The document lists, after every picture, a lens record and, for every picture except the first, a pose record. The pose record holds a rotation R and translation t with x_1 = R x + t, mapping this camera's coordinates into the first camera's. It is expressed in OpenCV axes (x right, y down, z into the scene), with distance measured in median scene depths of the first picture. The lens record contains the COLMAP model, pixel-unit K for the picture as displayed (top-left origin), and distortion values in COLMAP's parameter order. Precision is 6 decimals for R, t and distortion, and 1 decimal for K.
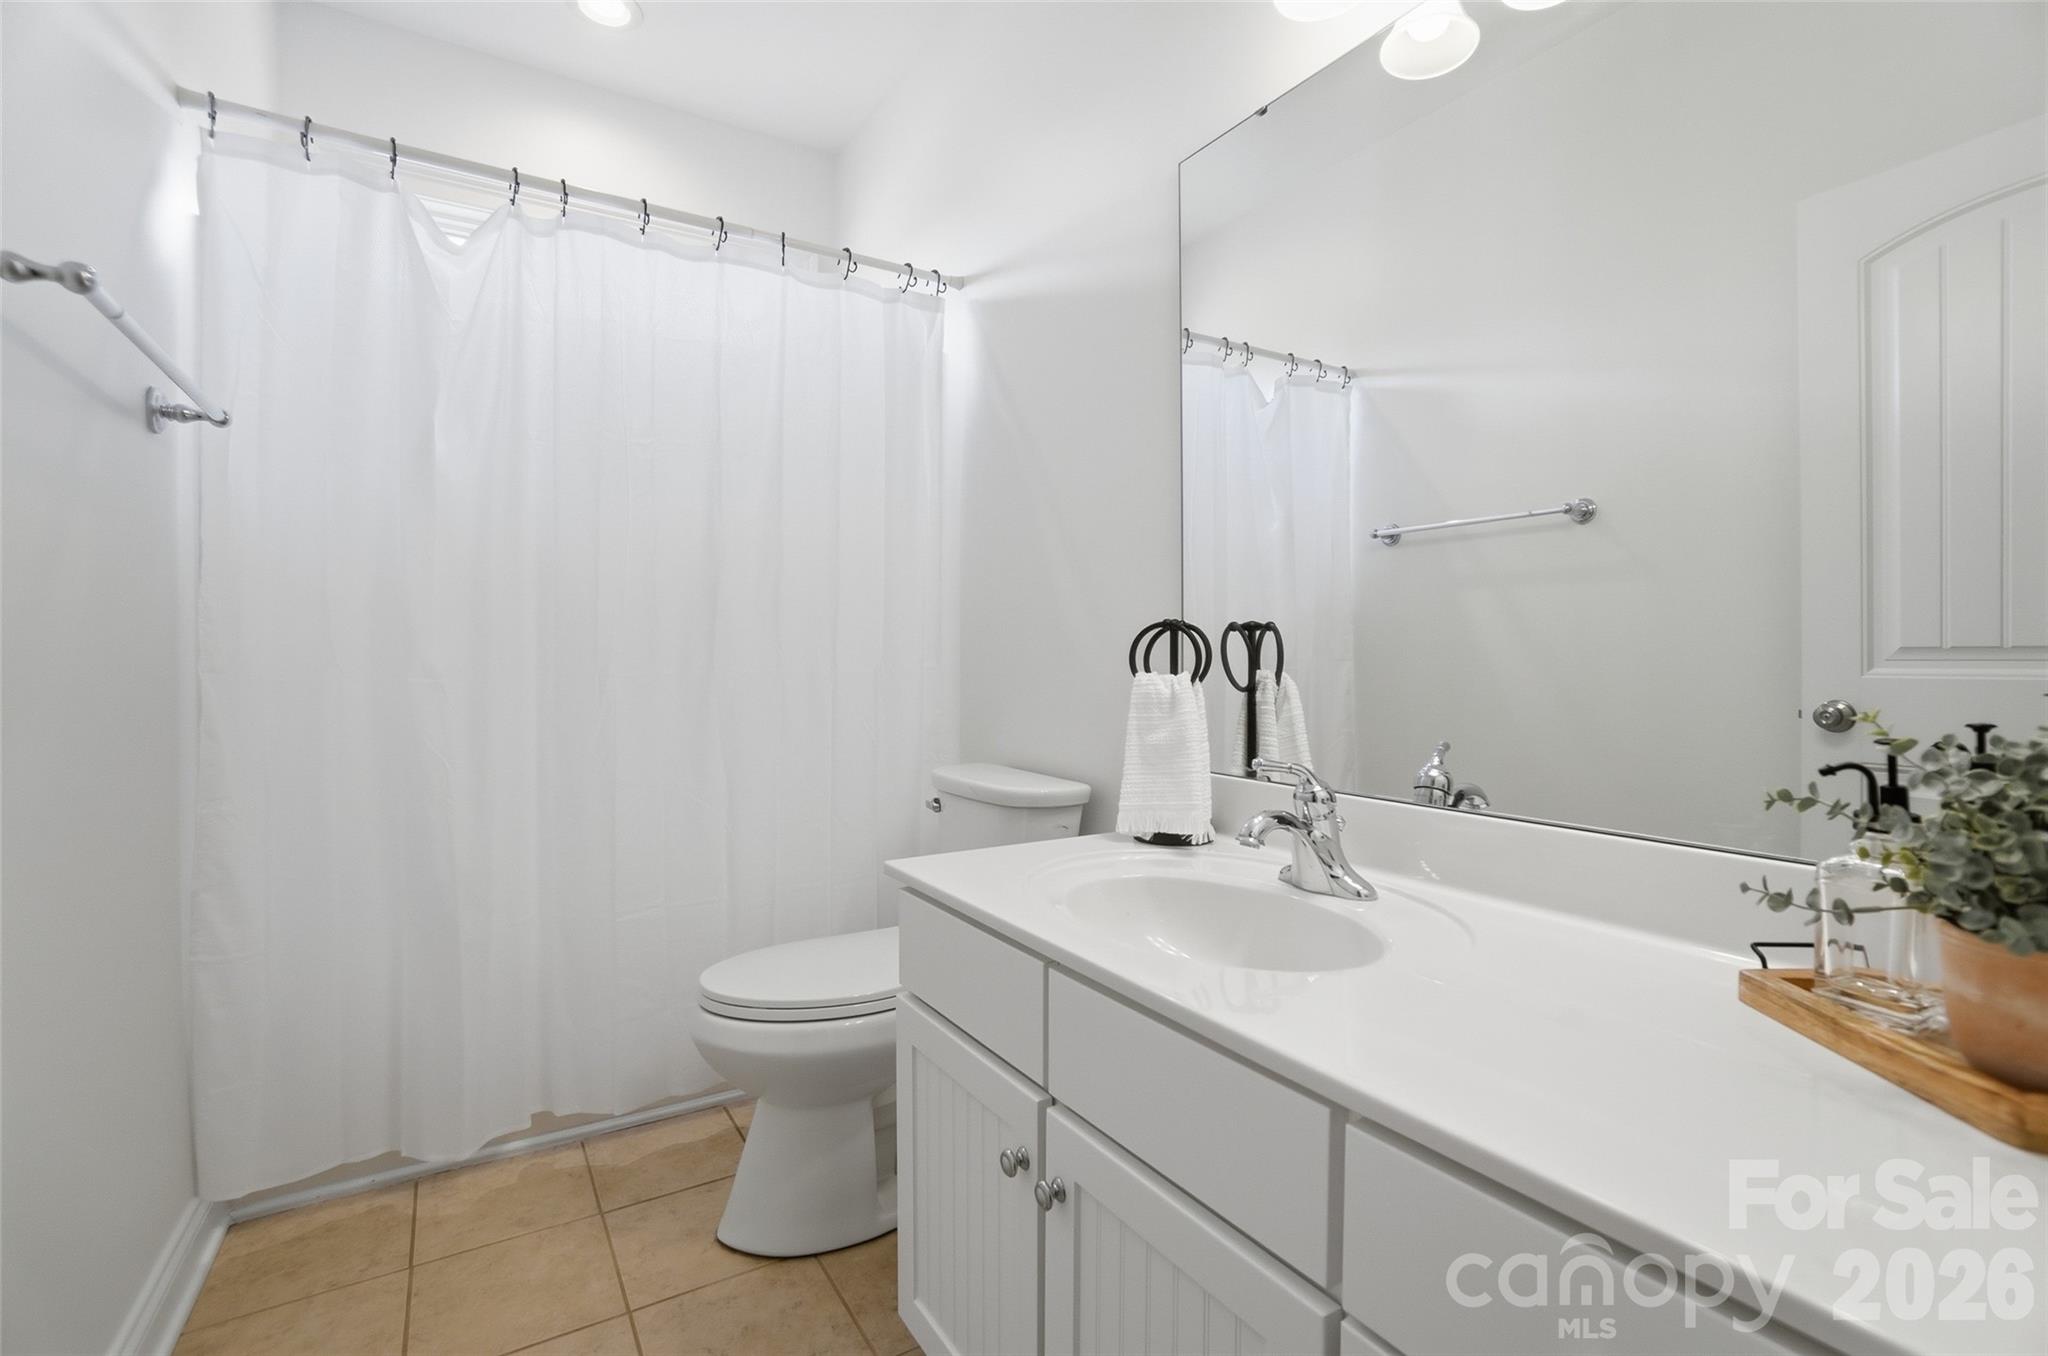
lens RADIAL K [[910.3, 0, 1022.5], [0, 910.3, 666.8], [0, 0, 1]] dist [-0.073393, 0.024293]
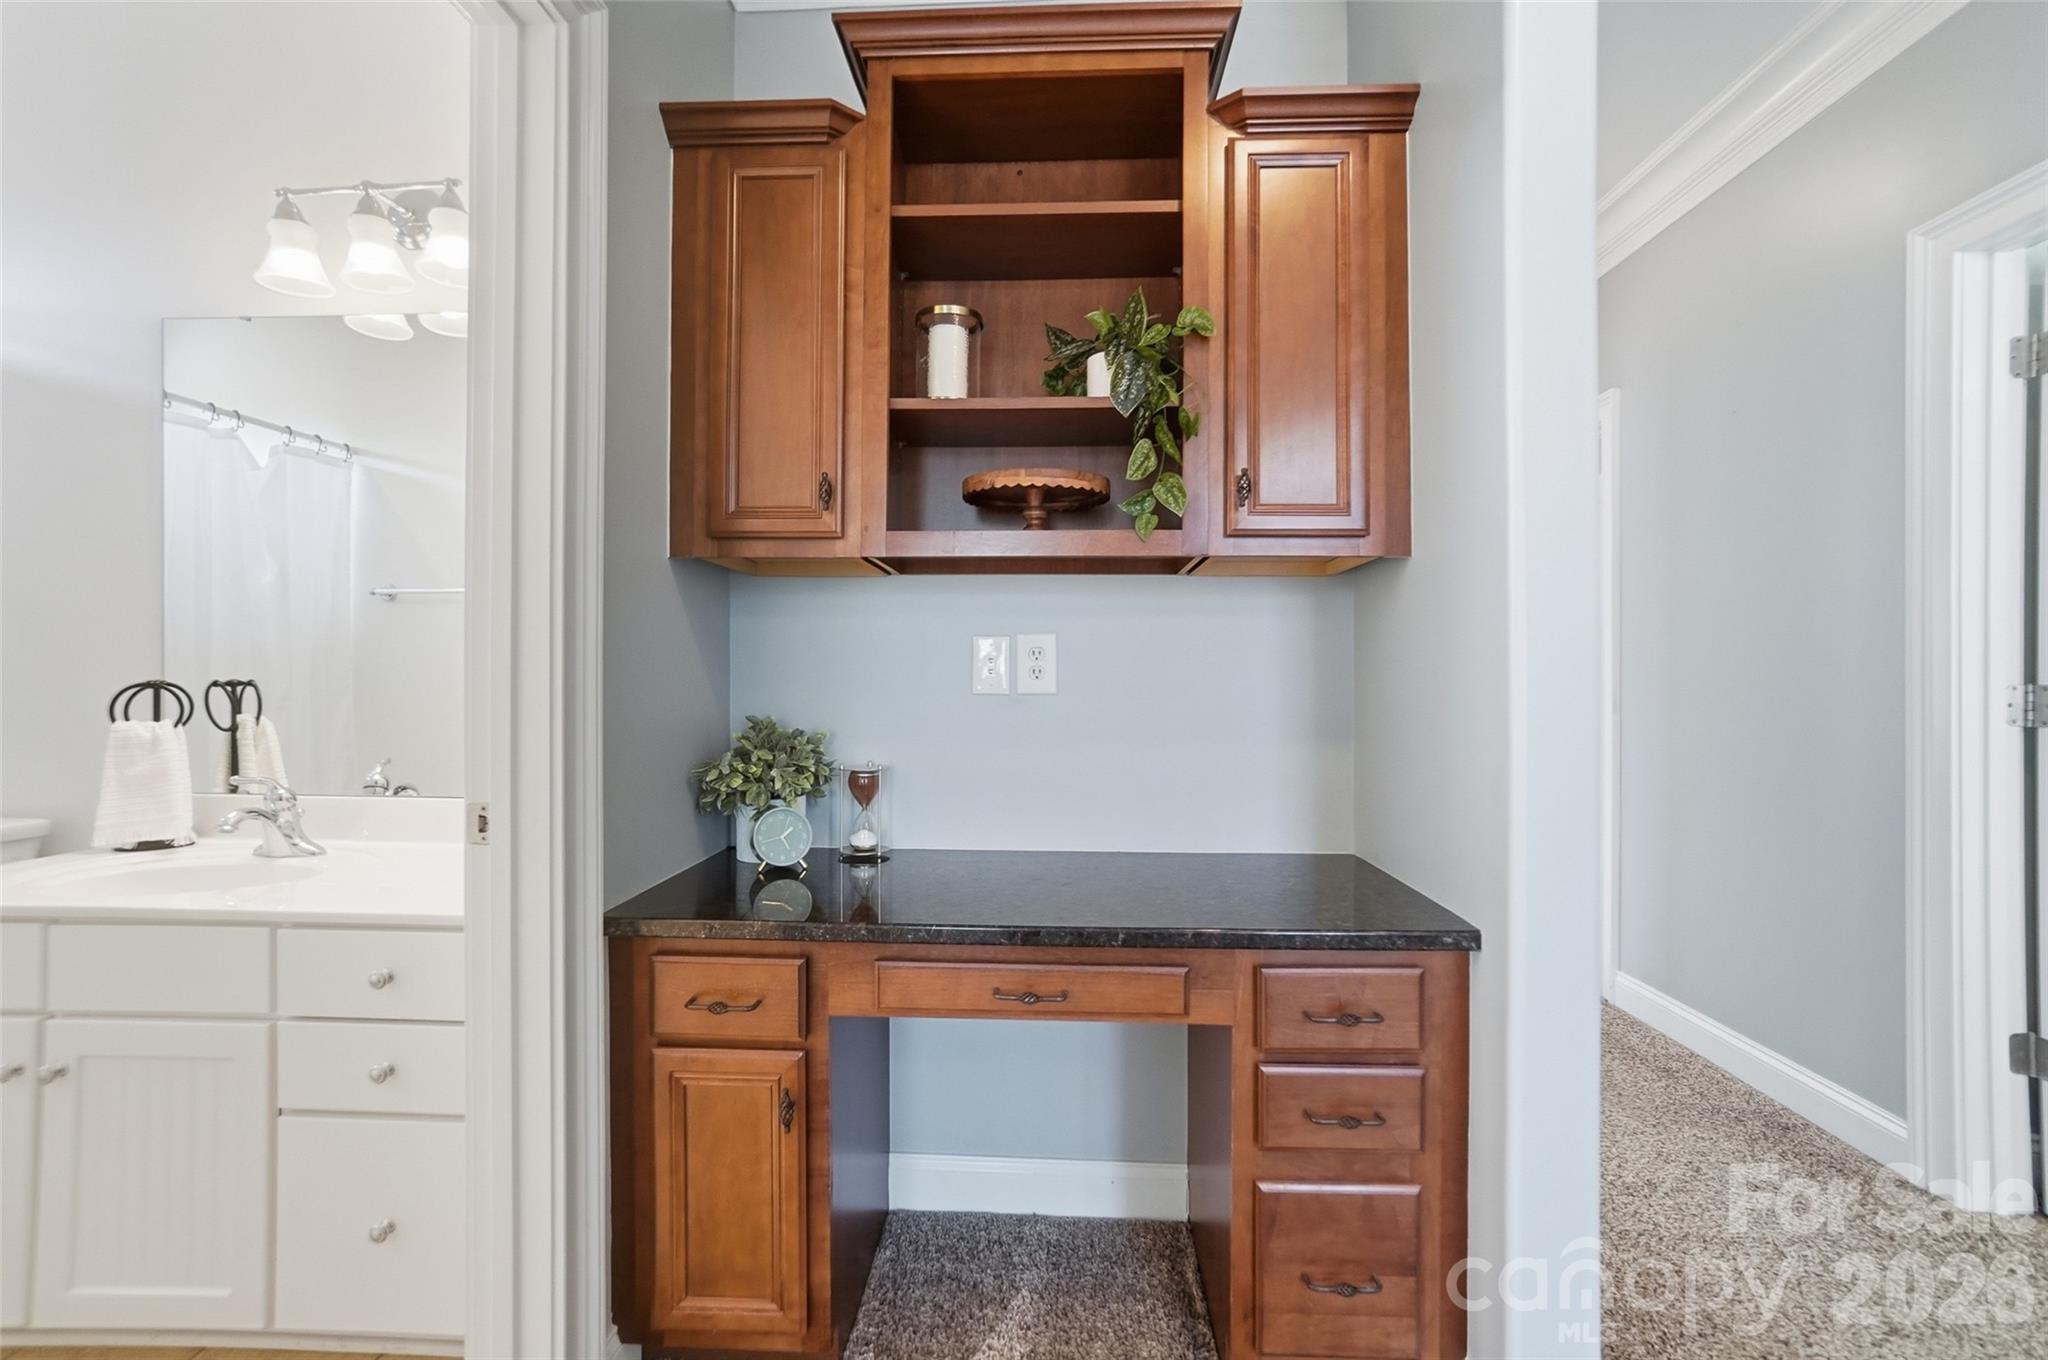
lens RADIAL K [[901.3, 0, 988.8], [0, 901.3, 671.4], [0, 0, 1]] dist [0.002406, 0.011760]
pose [[0.599846, 0.005635, 0.800096, -0.168747], [0.002956, 0.999953, -0.009259, -0.049098], [-0.800110, 0.007919, 0.599801, -0.775905]]
